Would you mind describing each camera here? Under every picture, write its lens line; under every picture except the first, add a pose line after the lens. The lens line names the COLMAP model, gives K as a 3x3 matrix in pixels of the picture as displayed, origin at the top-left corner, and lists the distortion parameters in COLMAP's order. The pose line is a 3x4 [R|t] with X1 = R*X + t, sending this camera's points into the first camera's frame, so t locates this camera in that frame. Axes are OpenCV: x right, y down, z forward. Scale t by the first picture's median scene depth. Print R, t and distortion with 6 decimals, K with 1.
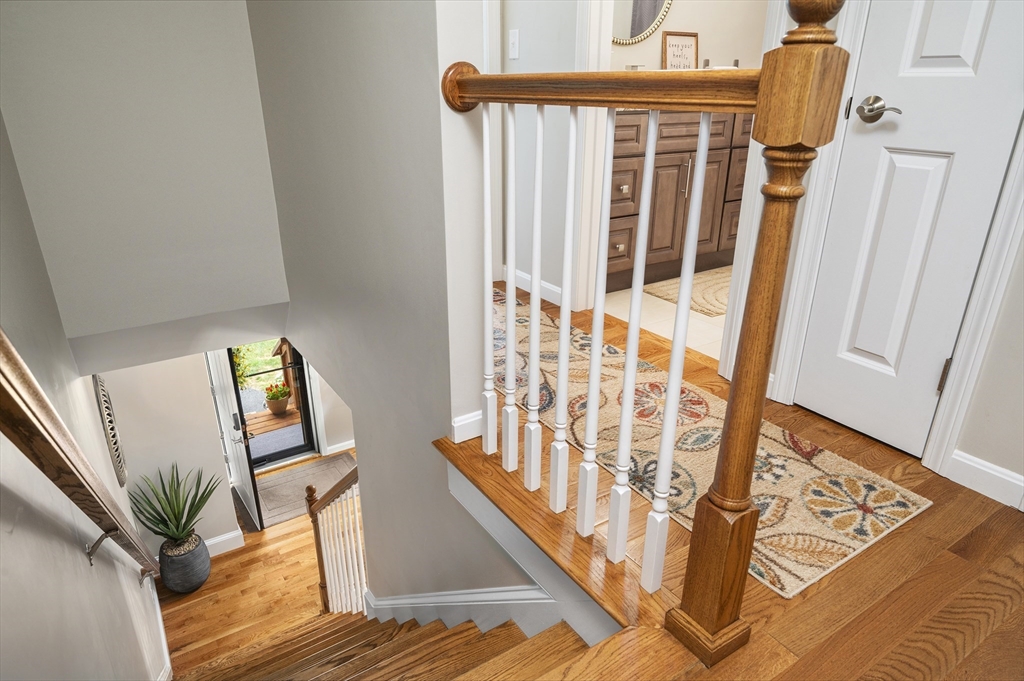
lens RADIAL K [[634.3, 0, 513.1], [0, 634.3, 346.1], [0, 0, 1]] dist [-0.001051, -0.000769]
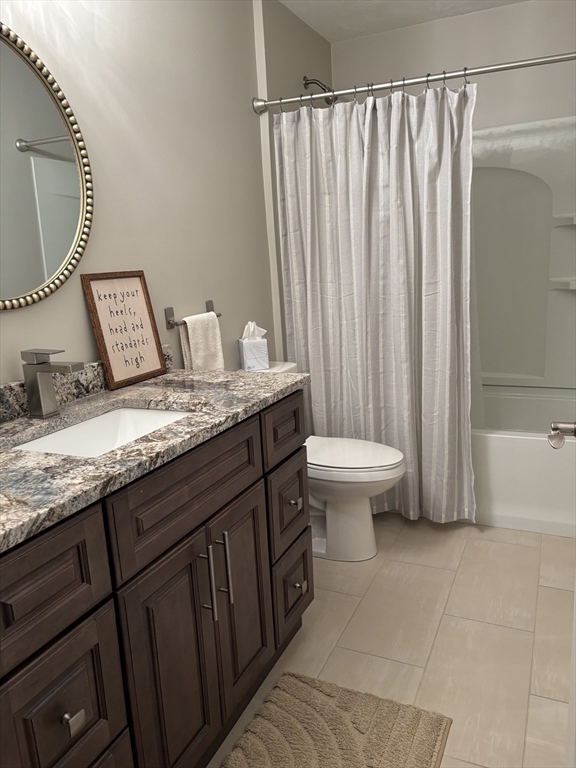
lens RADIAL K [[586.2, 0, 288.0], [0, 586.2, 384.0], [0, 0, 1]] dist [0.006528, 0.002732]
pose [[0.844478, -0.160458, 0.510989, 0.124684], [0.266243, 0.953603, -0.140558, -0.310431], [-0.464726, 0.254746, 0.848018, 0.559234]]
